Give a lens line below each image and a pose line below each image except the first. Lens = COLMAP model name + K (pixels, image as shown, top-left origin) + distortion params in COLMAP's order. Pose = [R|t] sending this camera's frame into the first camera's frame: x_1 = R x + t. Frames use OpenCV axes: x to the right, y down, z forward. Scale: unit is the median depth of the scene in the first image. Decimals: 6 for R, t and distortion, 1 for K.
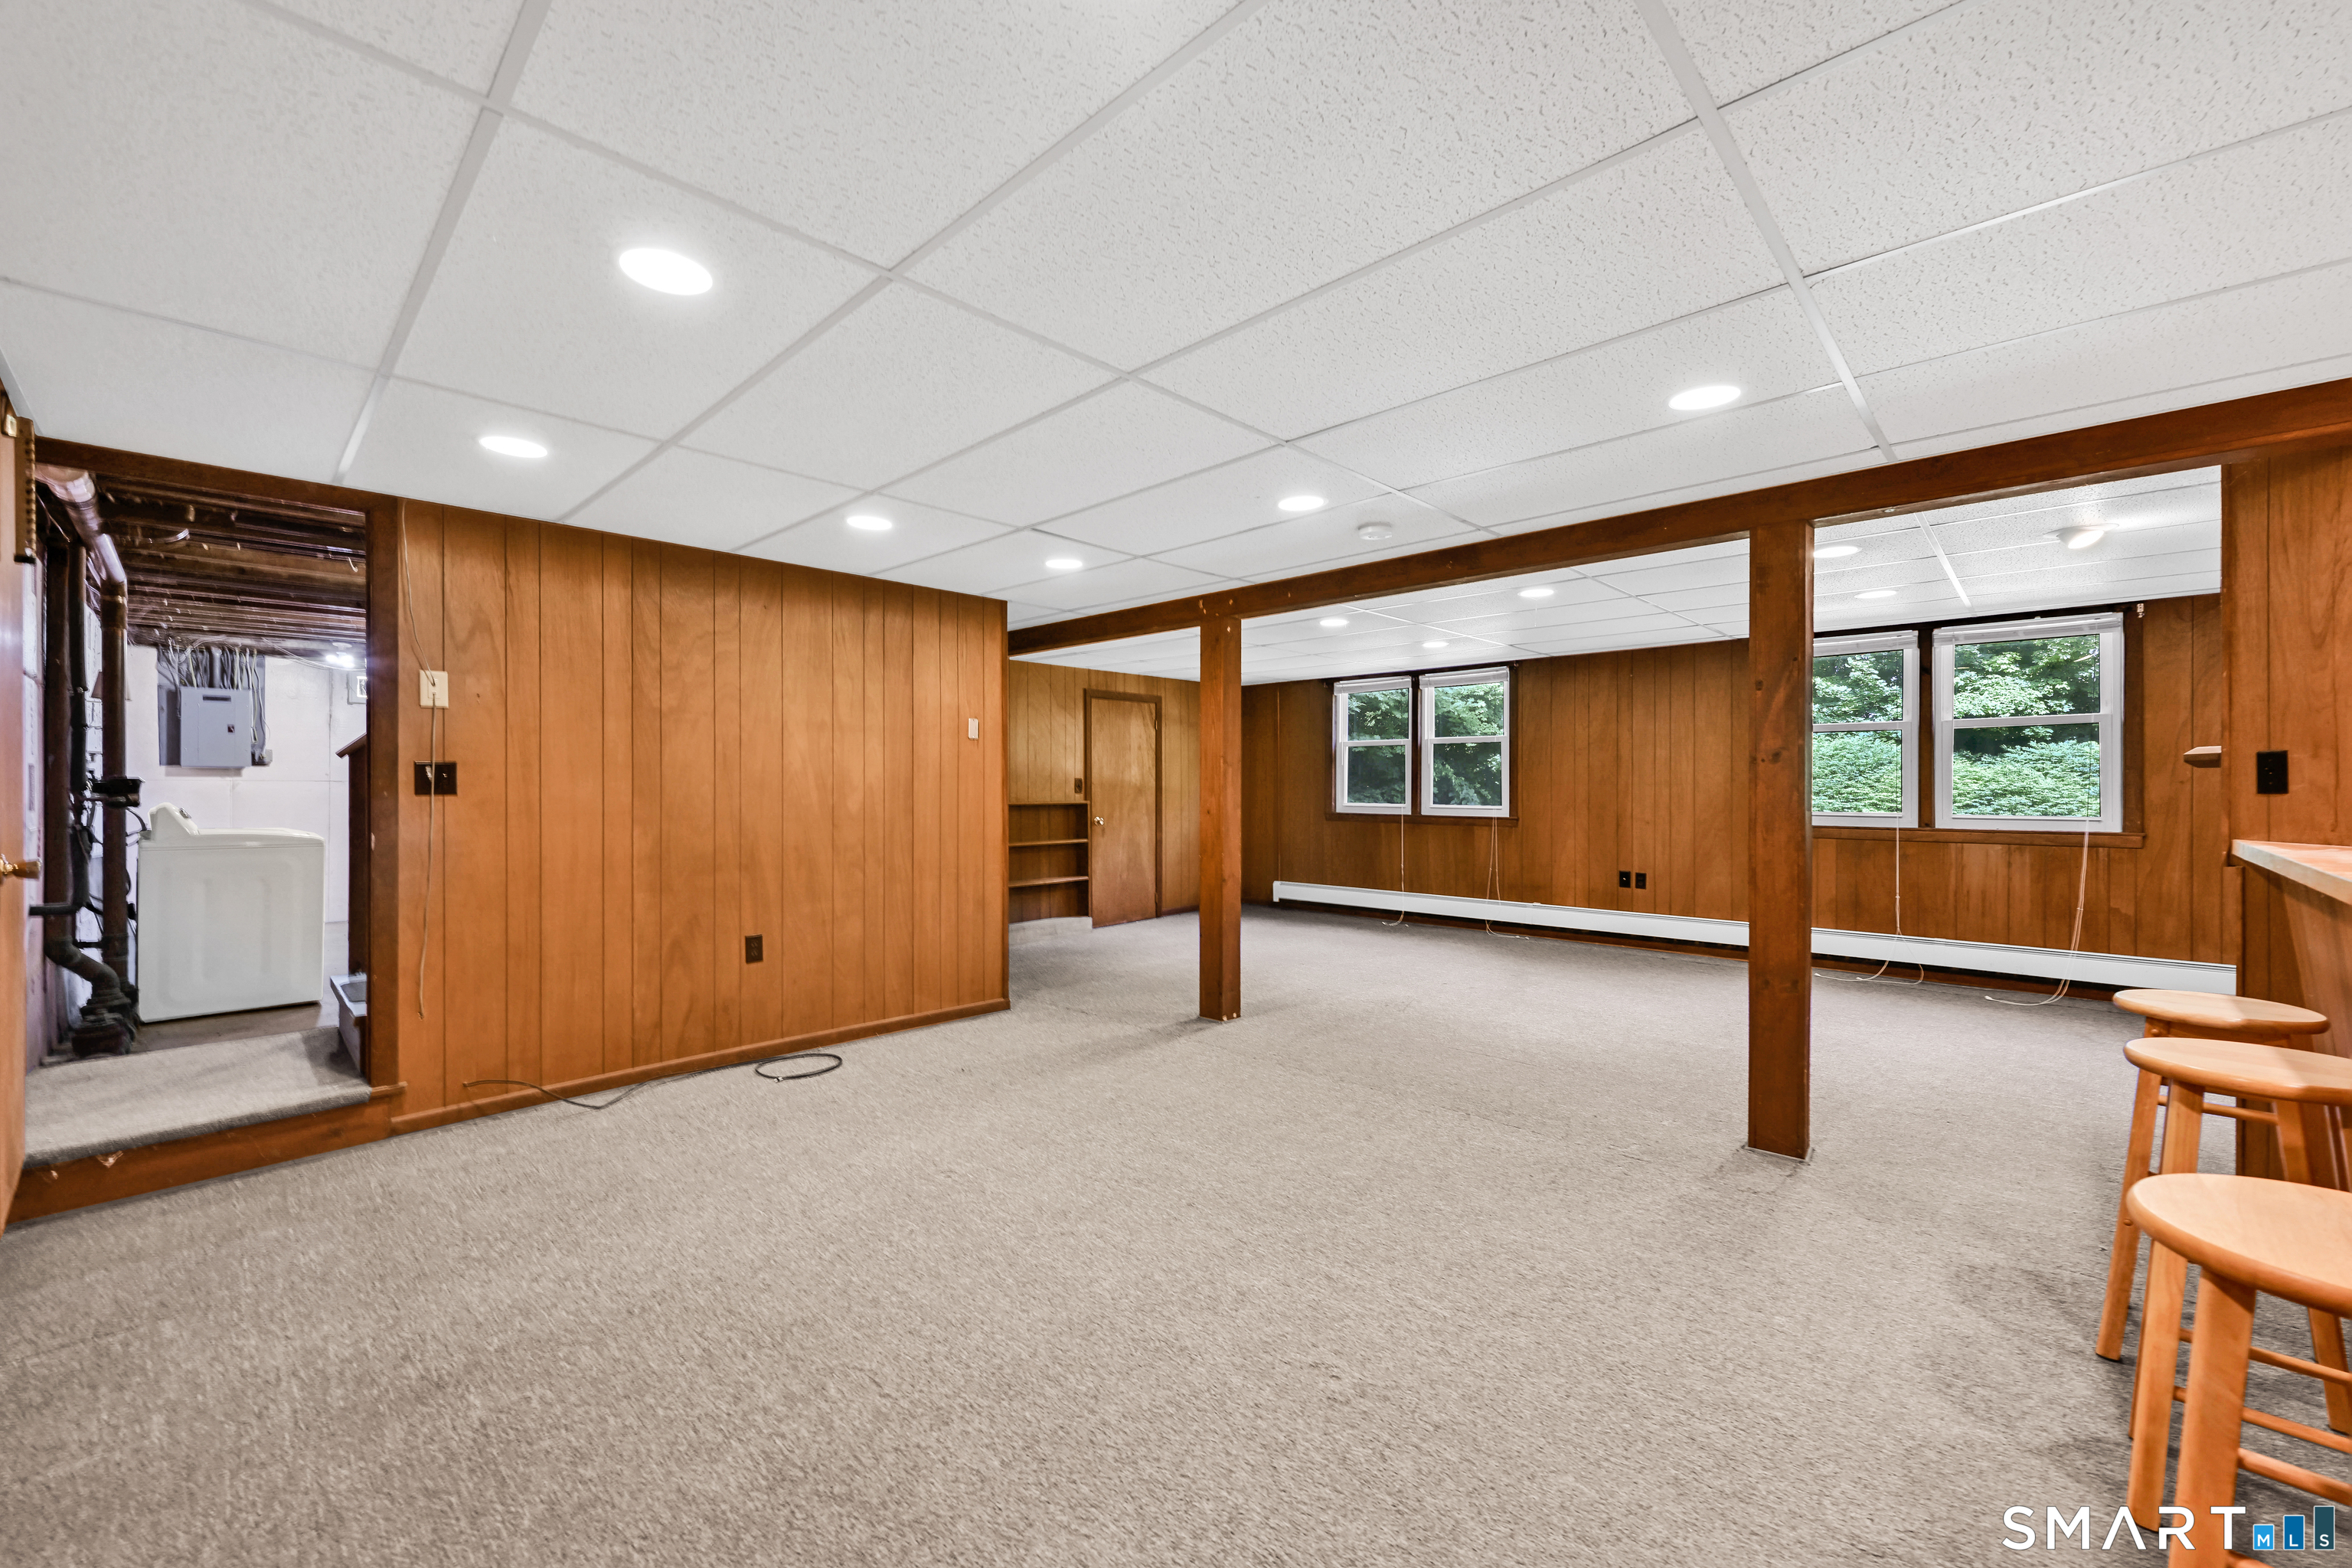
lens RADIAL K [[946.4, 0, 1170.5], [0, 946.4, 782.7], [0, 0, 1]] dist [-0.001711, 0.000654]
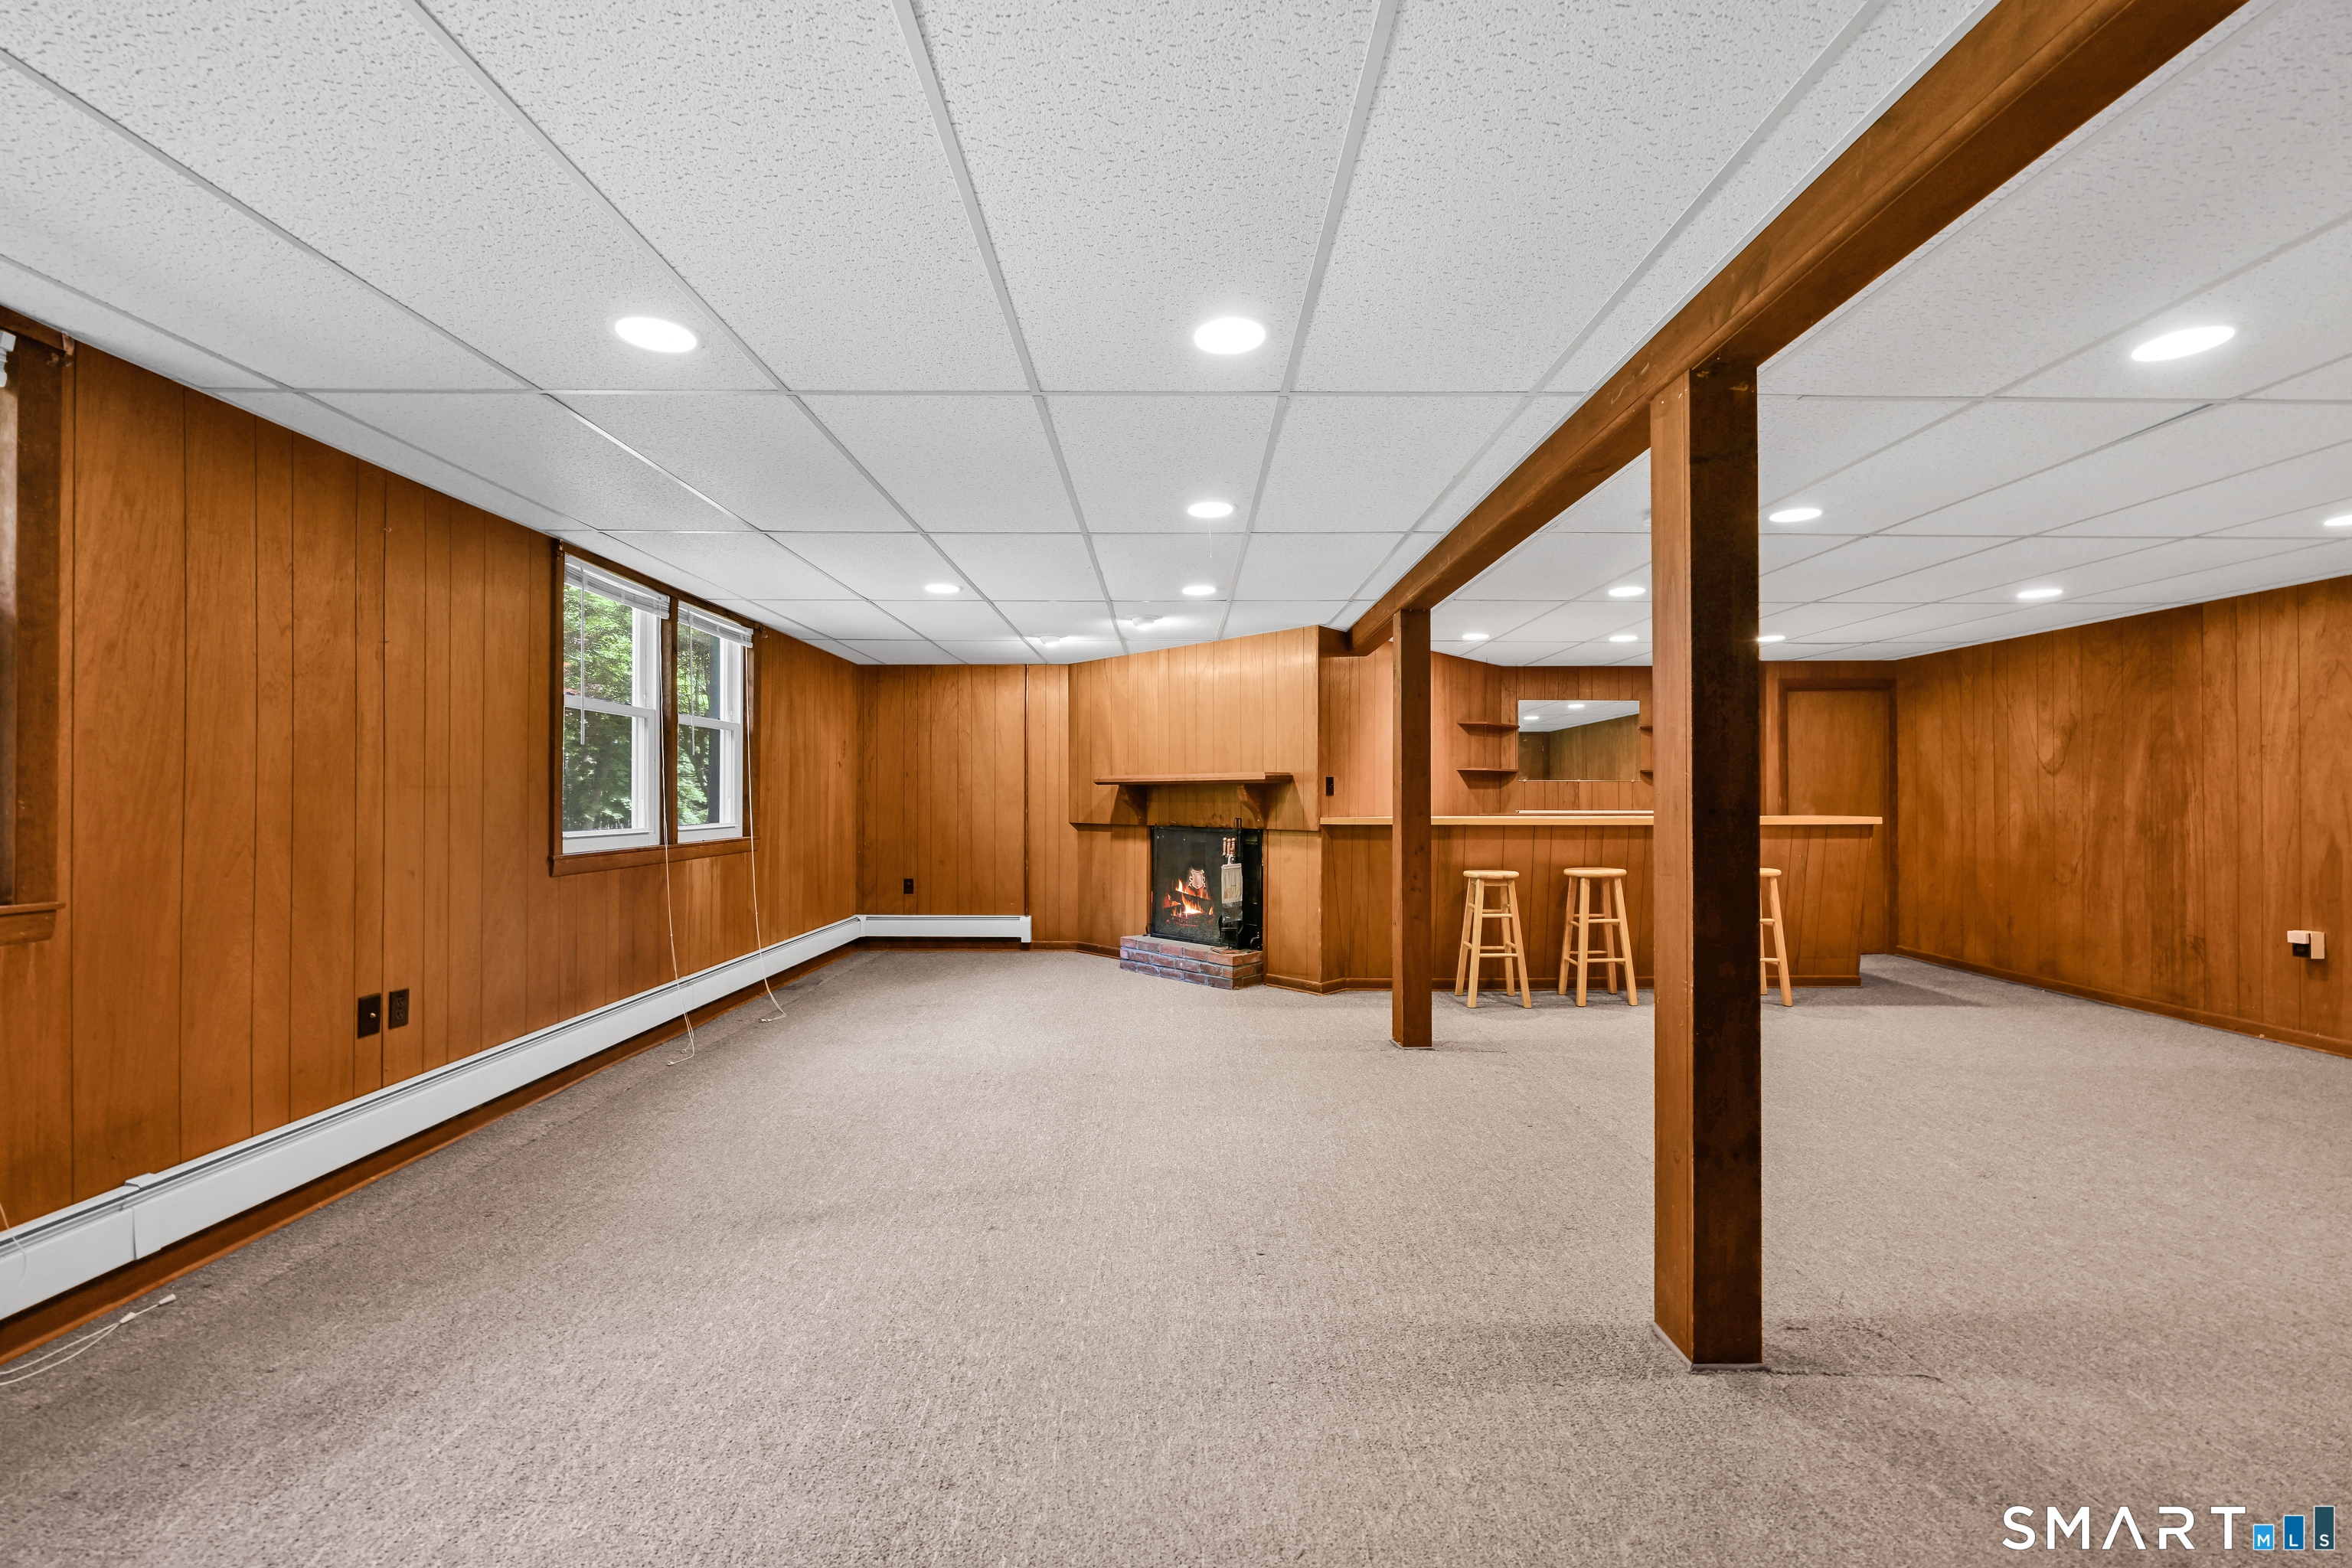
lens RADIAL K [[946.4, 0, 1175.2], [0, 946.4, 785.0], [0, 0, 1]] dist [-0.001711, 0.000654]
pose [[-0.692694, 0.011056, 0.721147, -0.063895], [0.001141, 0.999898, -0.014234, 0.007765], [-0.721231, -0.009036, -0.692636, 1.051807]]
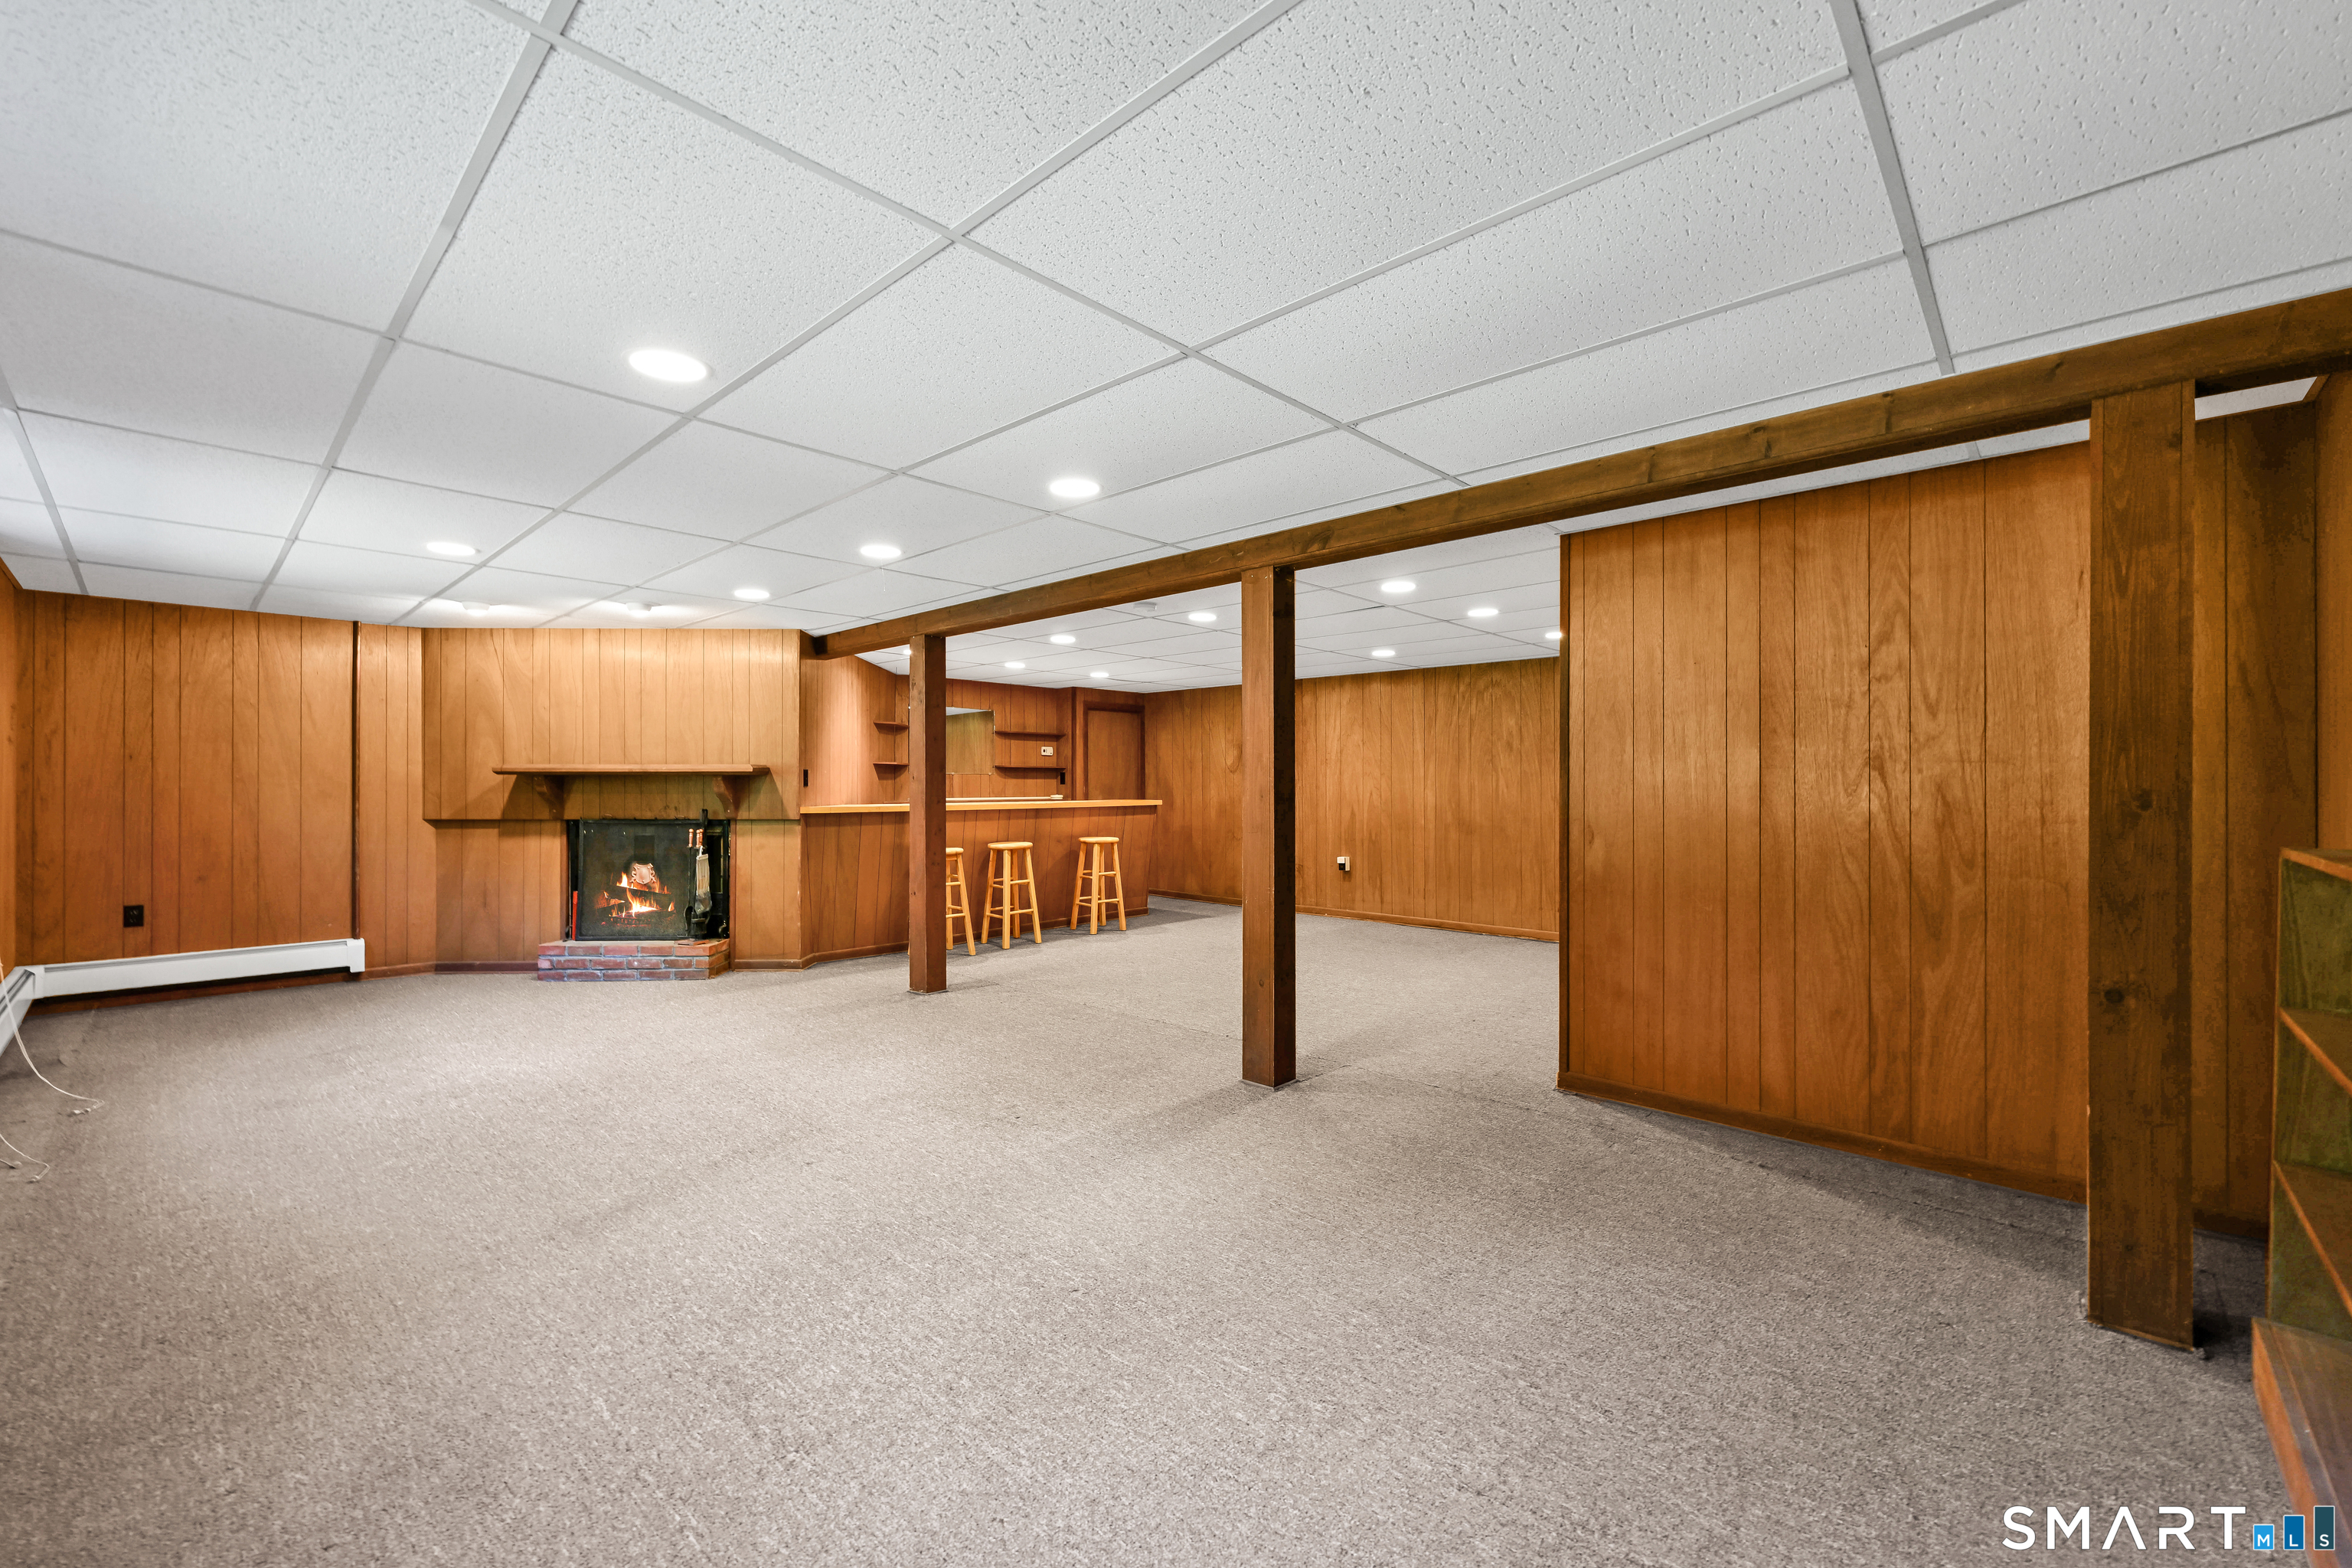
lens RADIAL K [[946.4, 0, 1179.7], [0, 946.4, 786.0], [0, 0, 1]] dist [-0.001711, 0.000654]
pose [[-0.999943, 0.002614, -0.010355, 0.096758], [0.002603, 0.999996, 0.001076, 0.004775], [0.010358, 0.001049, -0.999946, 1.284513]]
